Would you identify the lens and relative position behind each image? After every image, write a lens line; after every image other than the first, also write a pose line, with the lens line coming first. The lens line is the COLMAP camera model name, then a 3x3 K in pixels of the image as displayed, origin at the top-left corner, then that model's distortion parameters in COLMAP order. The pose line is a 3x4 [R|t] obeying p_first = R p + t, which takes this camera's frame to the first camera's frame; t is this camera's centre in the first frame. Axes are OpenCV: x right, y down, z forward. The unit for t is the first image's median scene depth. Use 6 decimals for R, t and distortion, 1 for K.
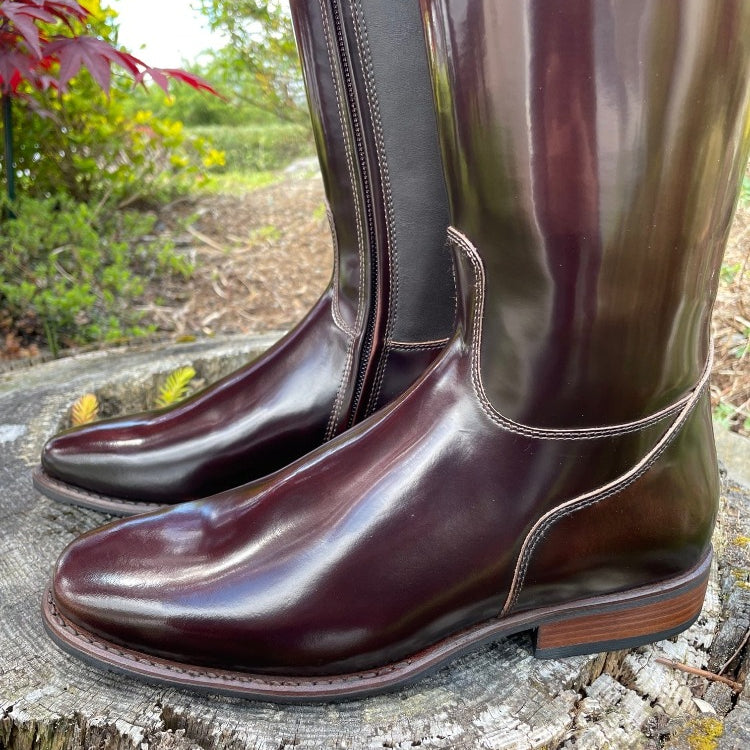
lens RADIAL K [[770.5, 0, 373.6], [0, 770.5, 369.5], [0, 0, 1]] dist [0.010179, 0.000000]
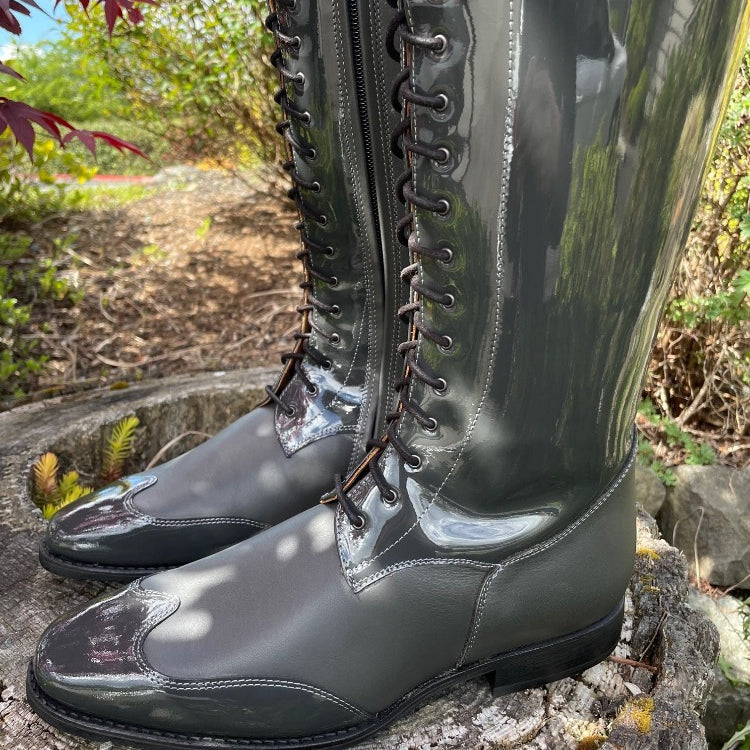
lens RADIAL K [[770.5, 0, 377.7], [0, 770.5, 369.3], [0, 0, 1]] dist [0.010179, 0.000000]
pose [[0.983288, -0.043770, 0.176717, -0.097505], [0.043241, 0.999041, 0.006846, -0.062388], [-0.176847, 0.000910, 0.984238, -0.101744]]
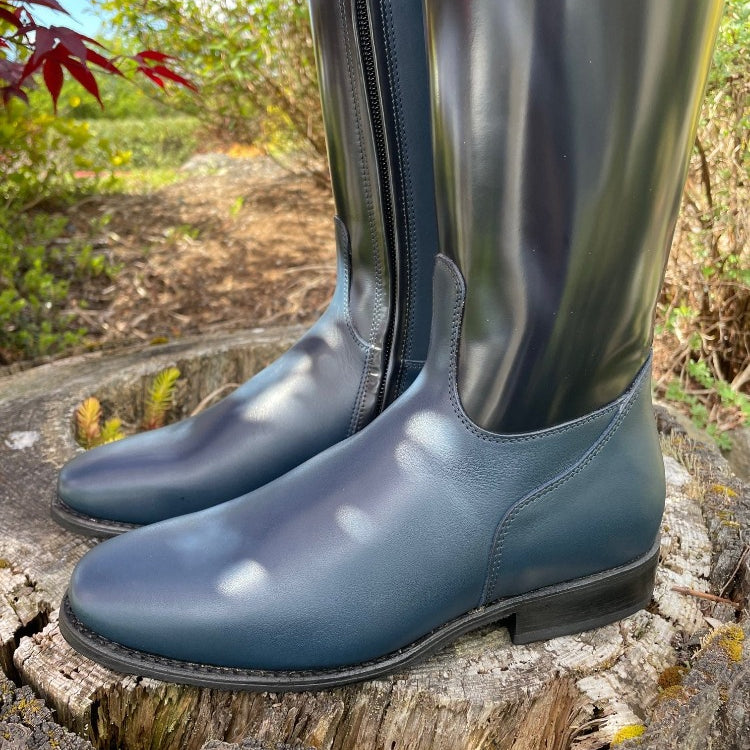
lens RADIAL K [[770.5, 0, 363.9], [0, 770.5, 368.1], [0, 0, 1]] dist [0.010179, 0.000000]
pose [[0.991171, -0.049739, 0.122910, -0.117426], [0.048743, 0.998750, 0.011096, -0.001670], [-0.123309, -0.005007, 0.992356, -0.064086]]
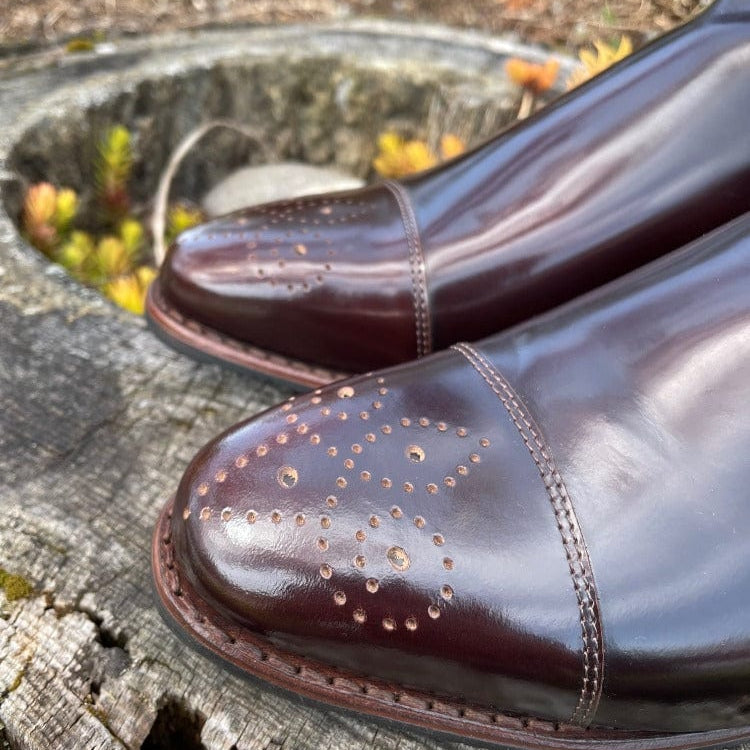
lens RADIAL K [[770.5, 0, 368.2], [0, 770.5, 377.7], [0, 0, 1]] dist [0.010179, 0.000000]
pose [[0.943601, -0.136458, 0.301654, -0.291155], [0.015890, 0.928729, 0.370419, -0.020916], [-0.330702, -0.344734, 0.878518, 0.326258]]
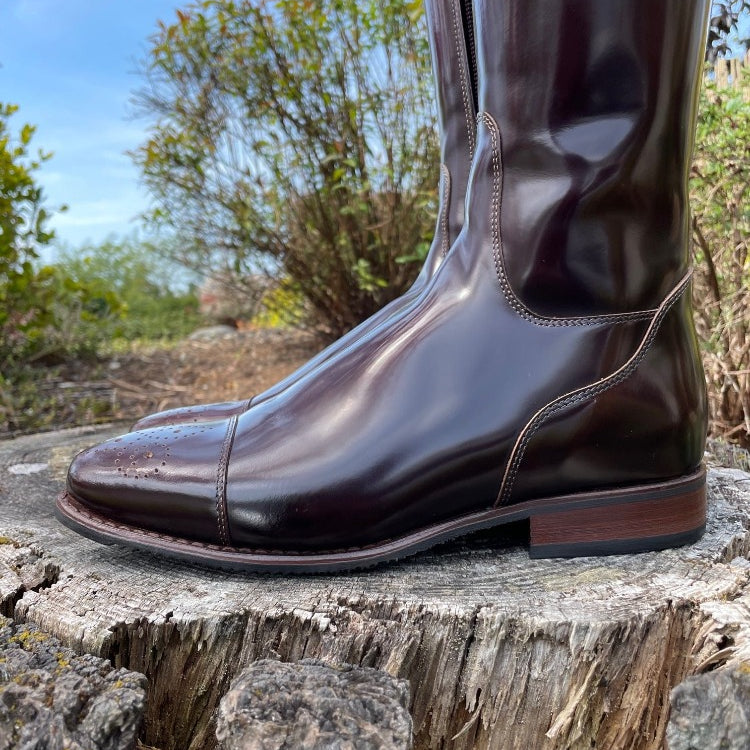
lens RADIAL K [[770.5, 0, 371.6], [0, 770.5, 381.1], [0, 0, 1]] dist [0.010179, 0.000000]
pose [[0.988315, -0.020331, 0.151065, -0.162182], [0.053374, 0.974479, -0.218041, 0.169409], [-0.142777, 0.223556, 0.964177, 0.004983]]
